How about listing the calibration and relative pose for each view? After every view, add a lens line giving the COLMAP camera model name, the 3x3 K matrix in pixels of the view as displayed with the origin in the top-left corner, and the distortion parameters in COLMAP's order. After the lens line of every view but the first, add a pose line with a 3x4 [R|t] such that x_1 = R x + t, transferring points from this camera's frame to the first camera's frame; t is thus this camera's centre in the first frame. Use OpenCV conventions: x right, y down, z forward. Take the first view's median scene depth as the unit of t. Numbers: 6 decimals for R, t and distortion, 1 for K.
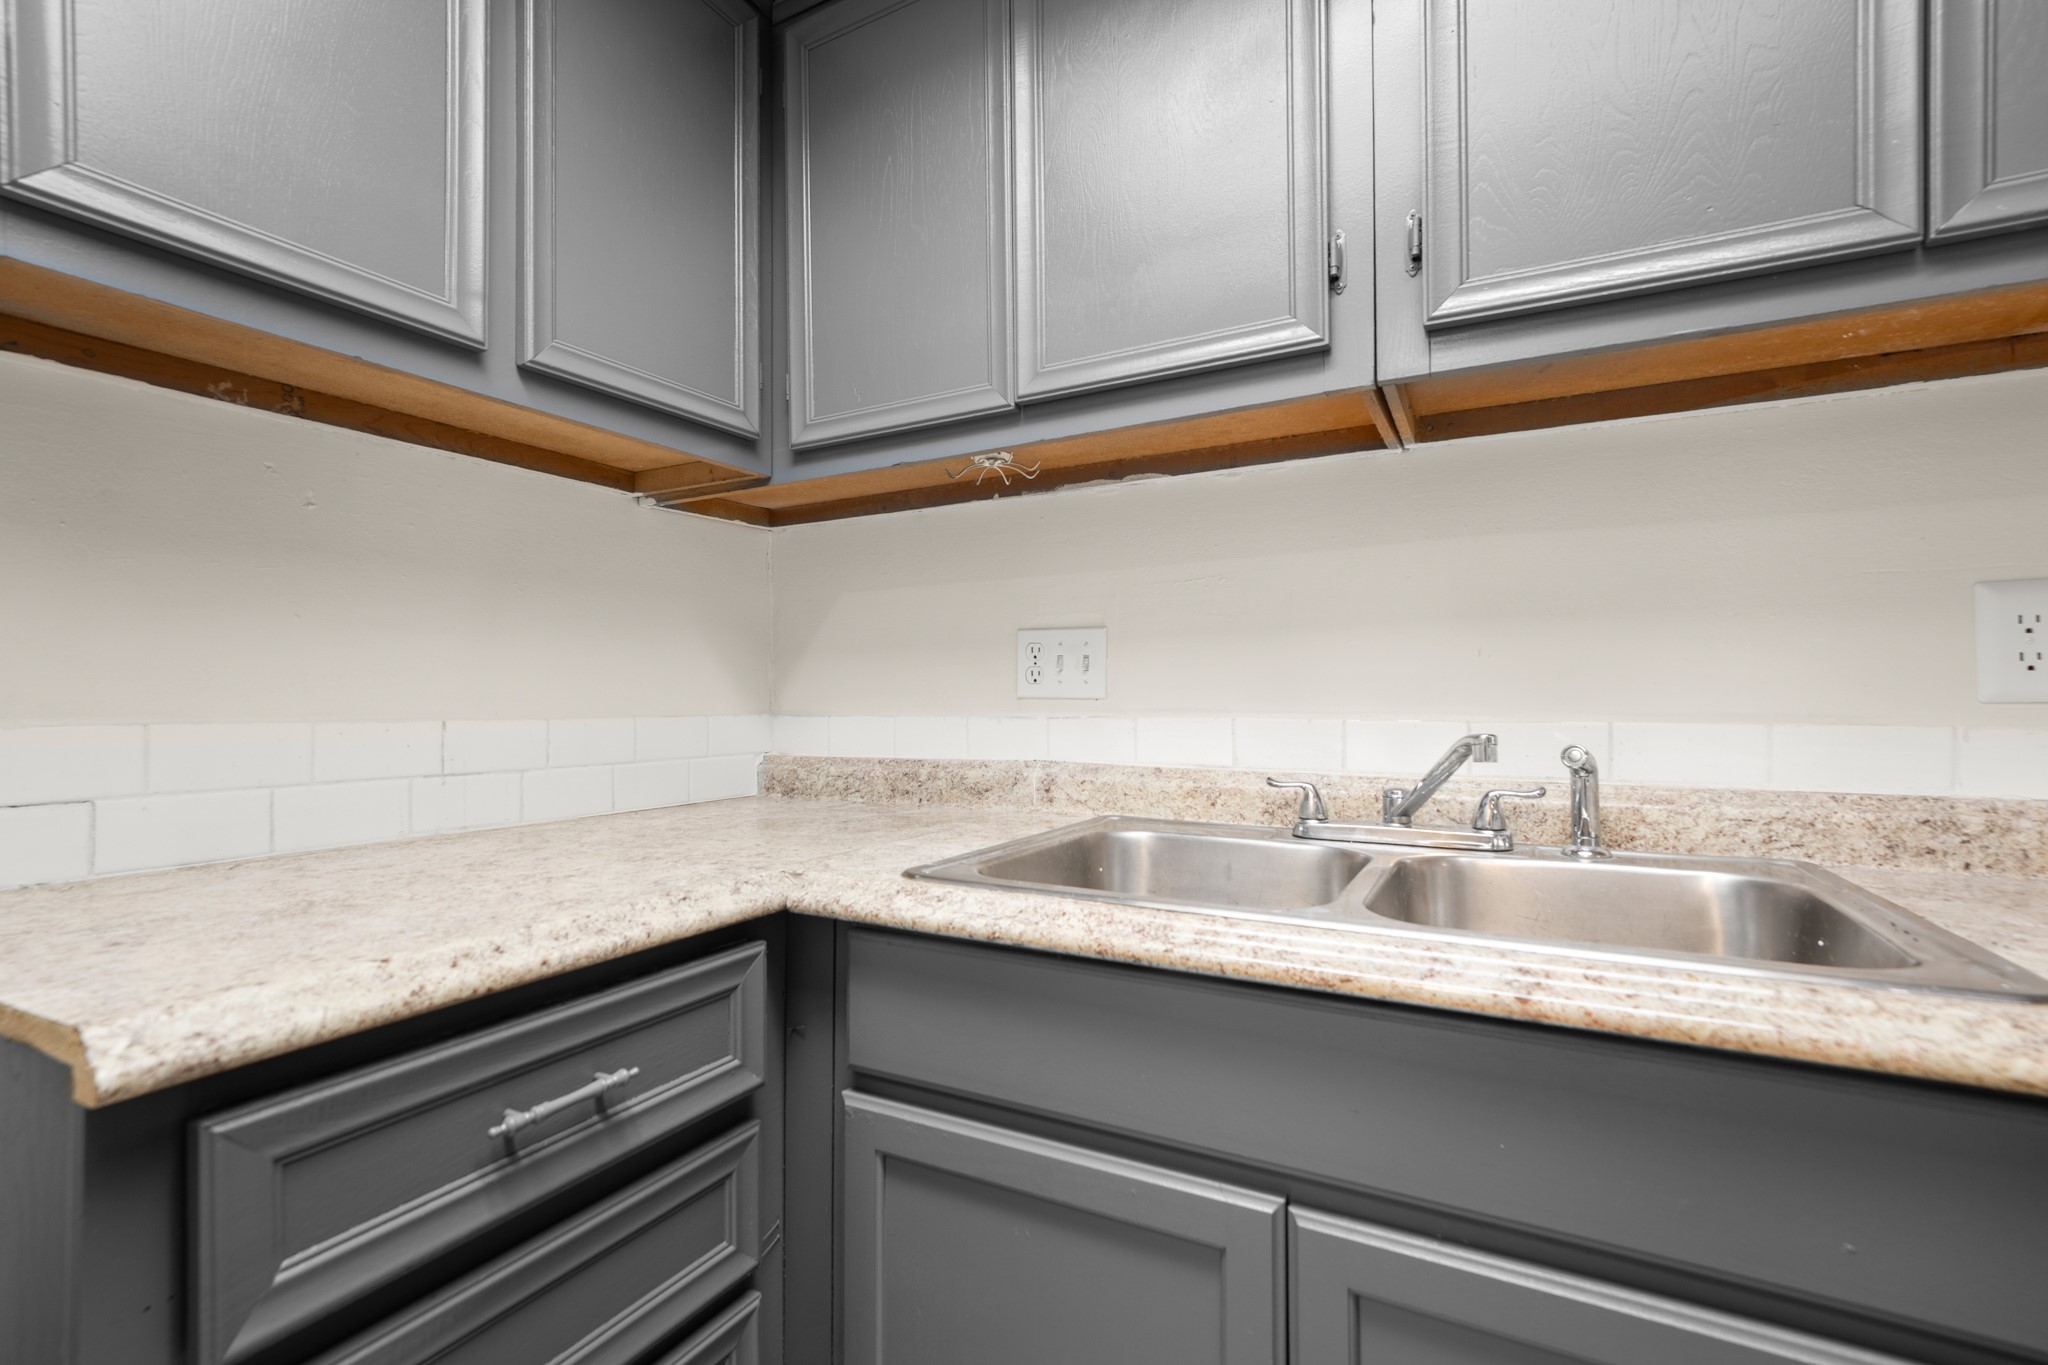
lens RADIAL K [[896.9, 0, 1025.3], [0, 896.9, 692.8], [0, 0, 1]] dist [-0.003674, -0.000151]
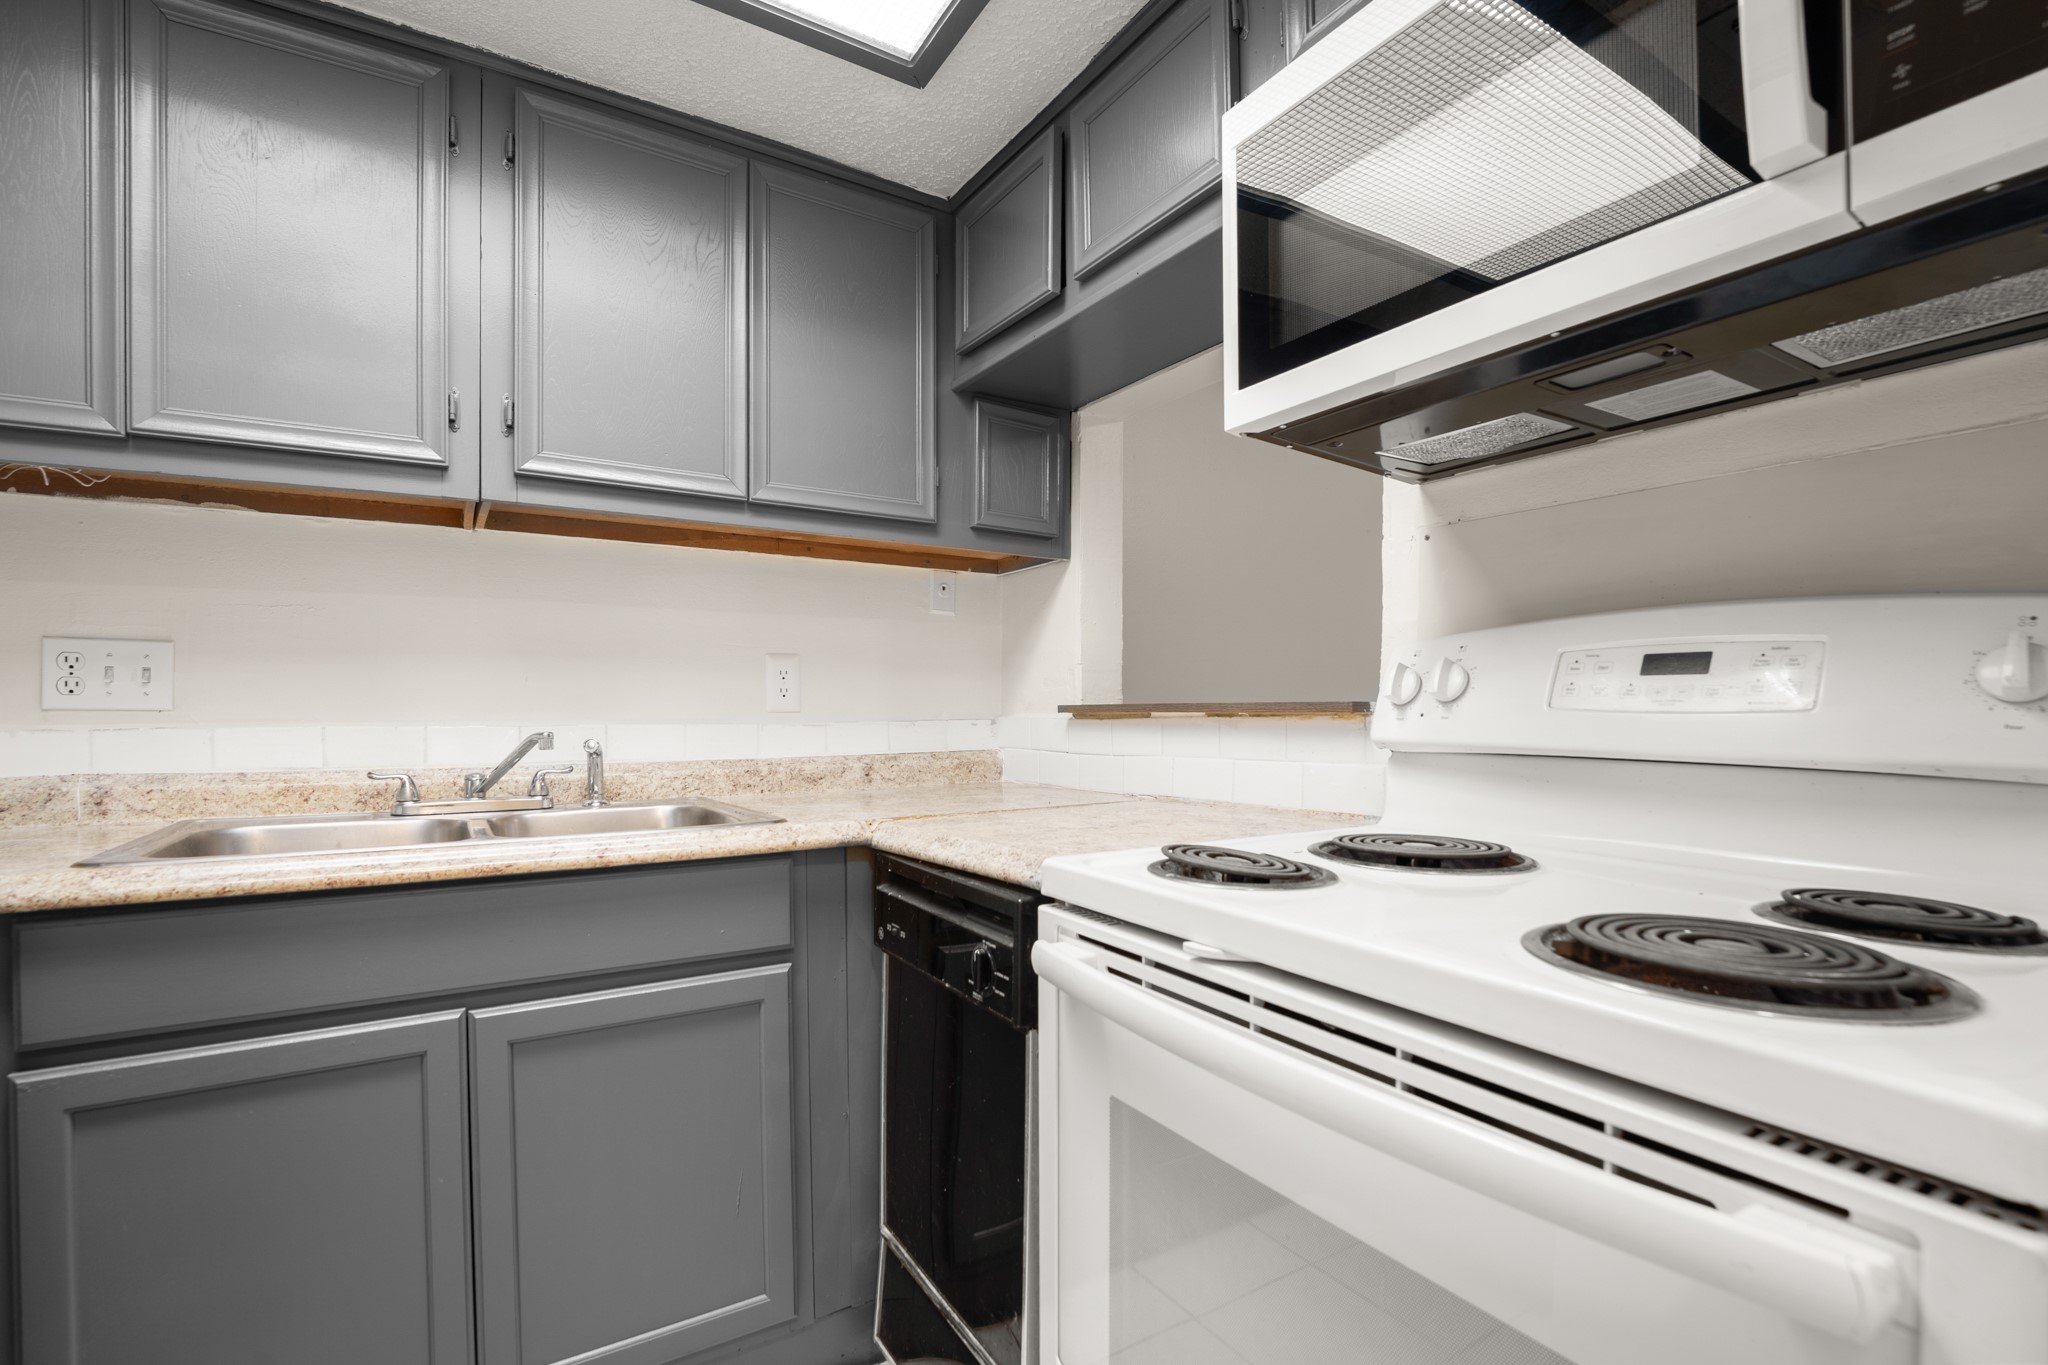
lens RADIAL K [[896.9, 0, 968.9], [0, 896.9, 706.1], [0, 0, 1]] dist [-0.003674, -0.000151]
pose [[0.517525, 0.005534, 0.855650, -0.417396], [-0.004346, 0.999983, -0.003838, 0.002019], [-0.855657, -0.001732, 0.517540, -0.425205]]
